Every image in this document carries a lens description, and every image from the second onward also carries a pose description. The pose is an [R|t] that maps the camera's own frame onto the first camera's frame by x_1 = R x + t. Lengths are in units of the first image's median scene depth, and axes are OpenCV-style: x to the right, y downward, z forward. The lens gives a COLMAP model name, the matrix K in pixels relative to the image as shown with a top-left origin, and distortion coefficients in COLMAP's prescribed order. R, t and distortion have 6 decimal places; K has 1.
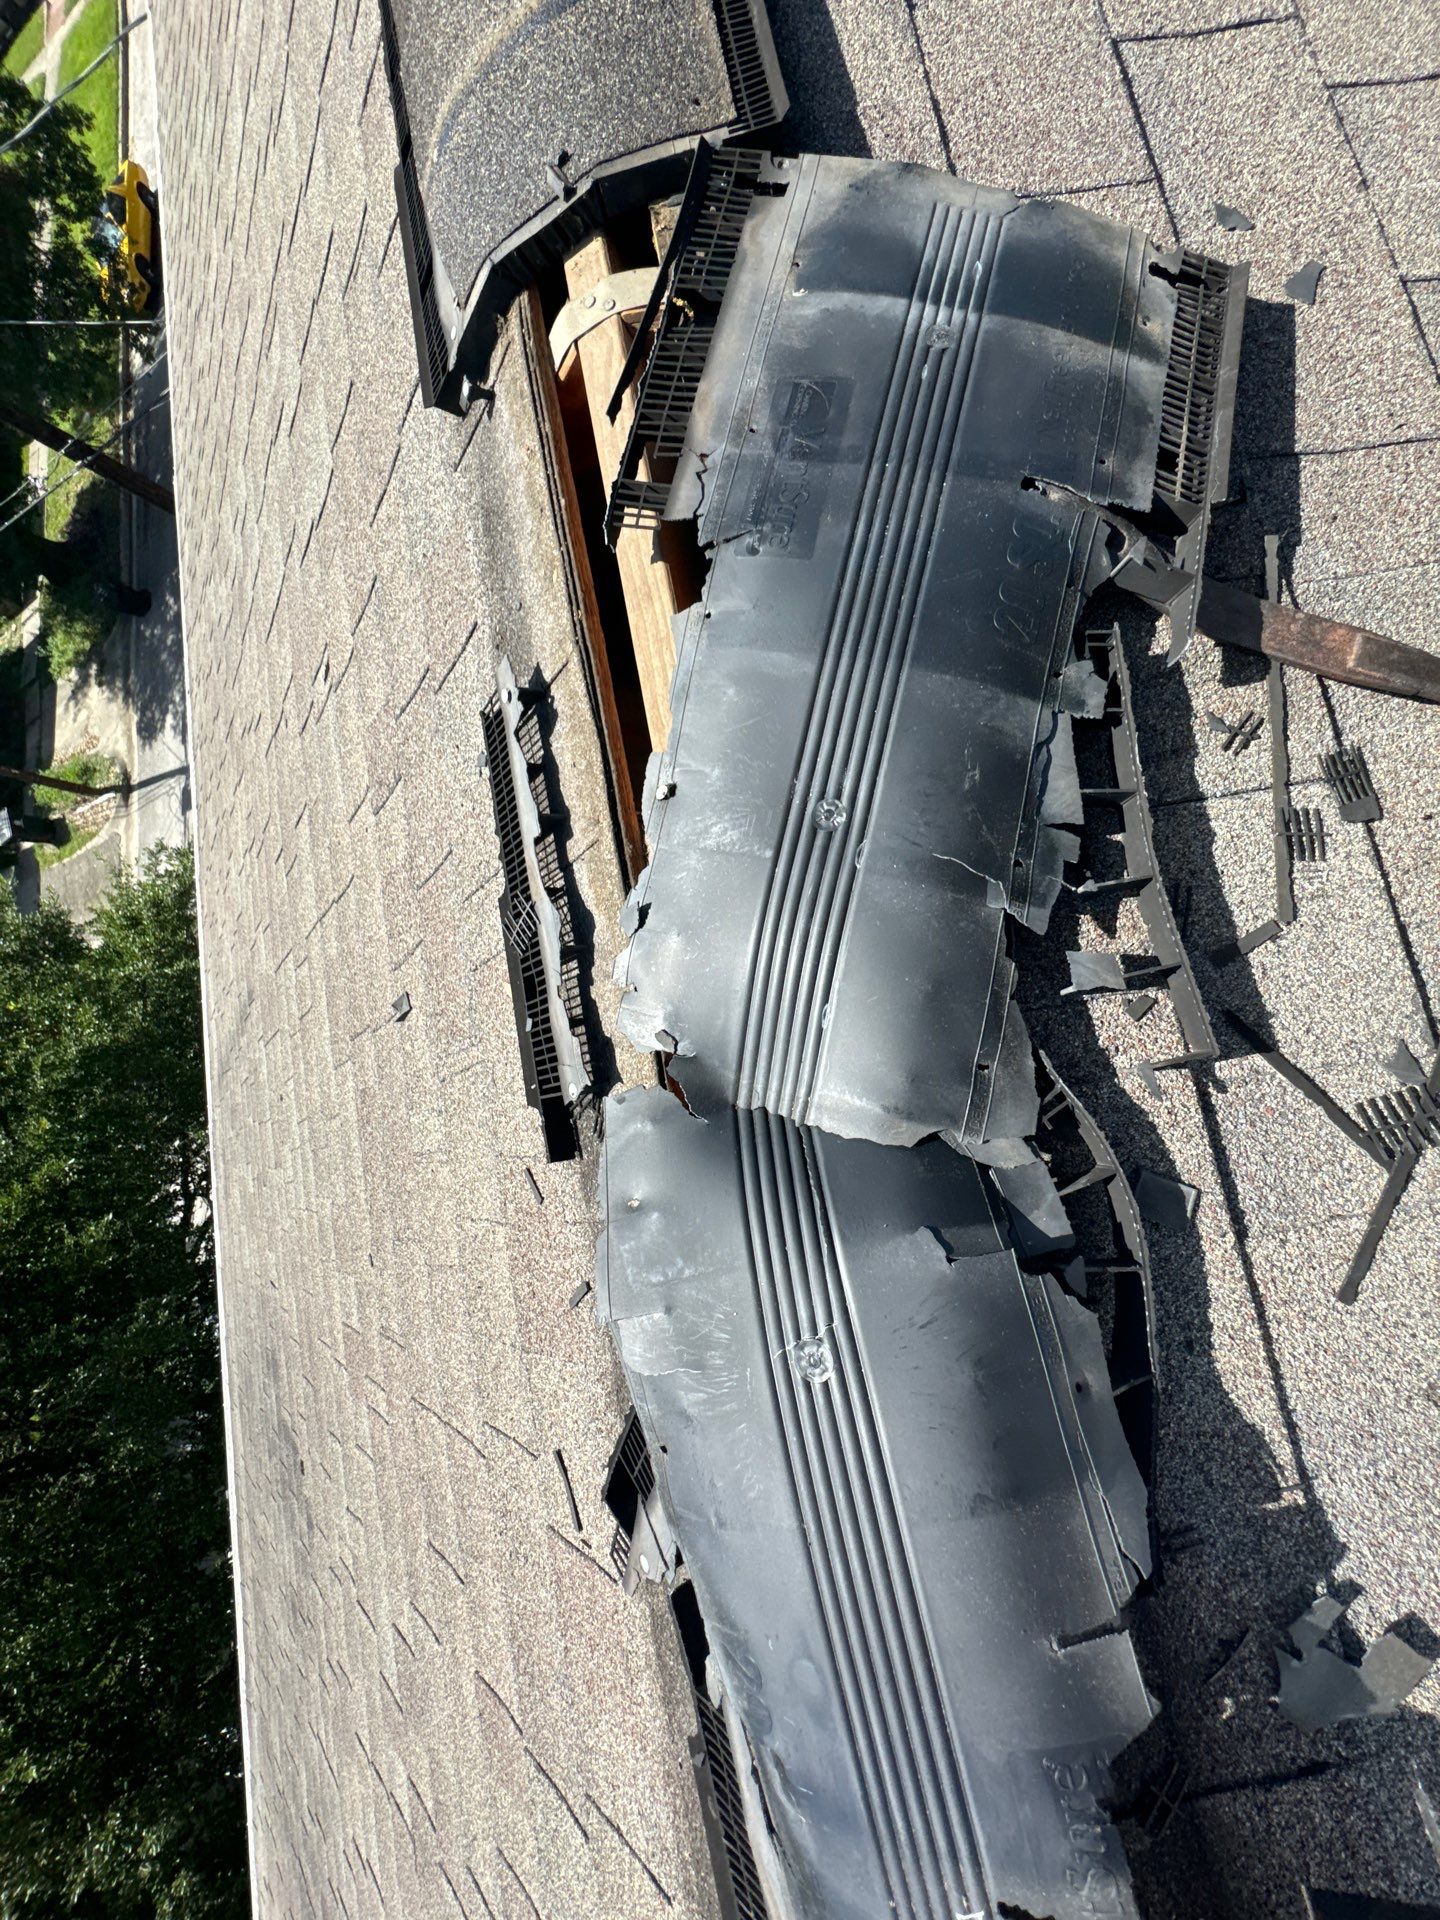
lens RADIAL K [[767.8, 0, 726.2], [0, 767.8, 952.3], [0, 0, 1]] dist [0.011975, -0.006739]
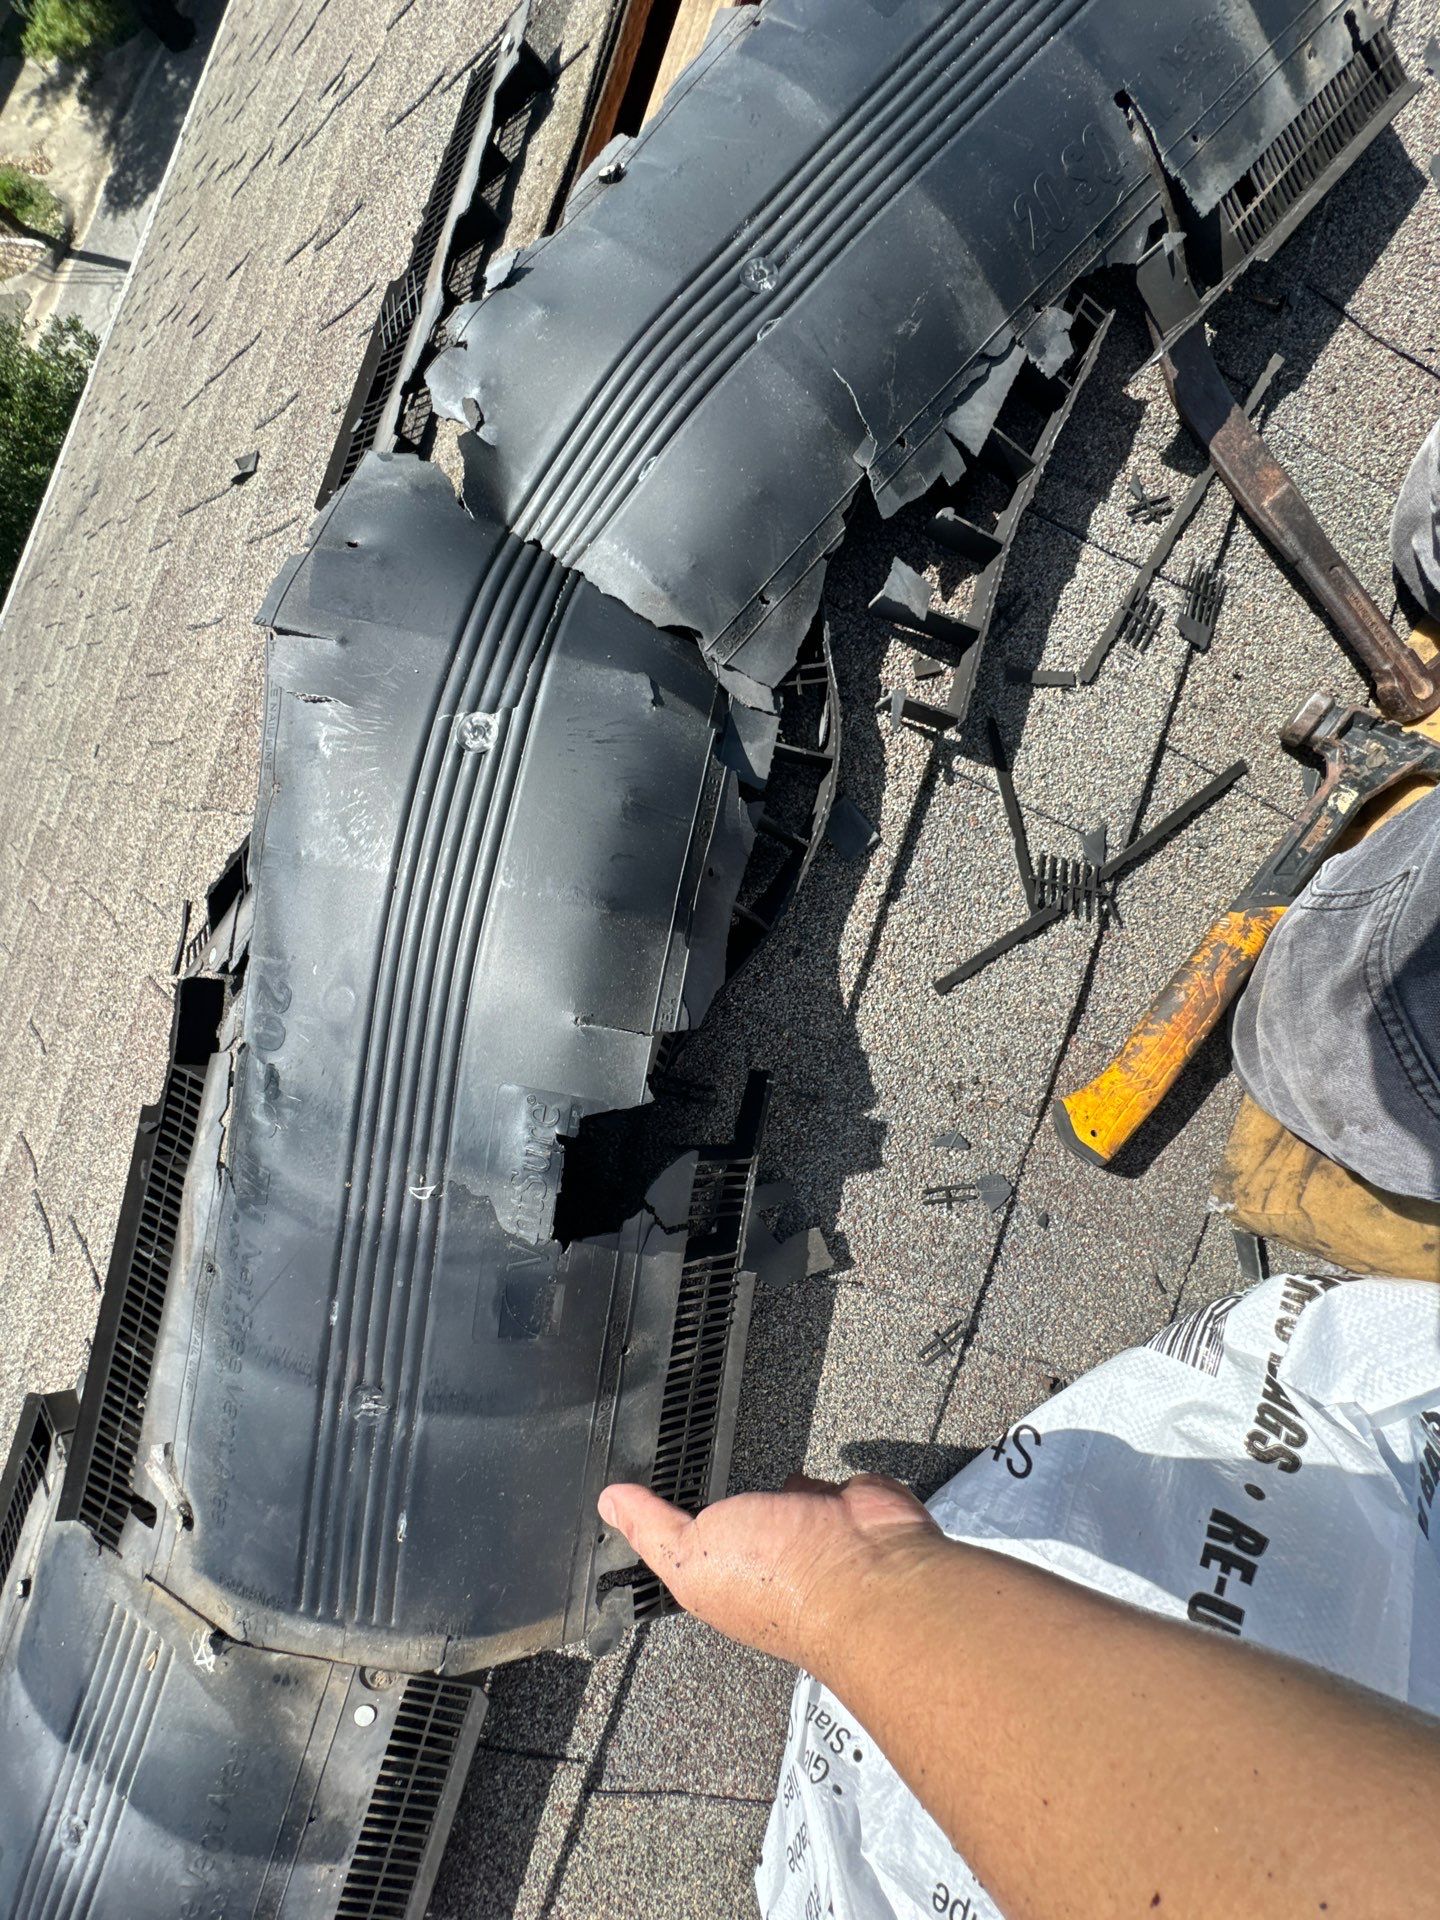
lens RADIAL K [[769.3, 0, 721.0], [0, 769.3, 956.8], [0, 0, 1]] dist [0.002495, -0.000647]
pose [[0.861364, 0.470207, 0.192244, 0.275152], [-0.493185, 0.864760, 0.094650, 0.417484], [-0.121740, -0.176340, 0.976772, -0.022197]]
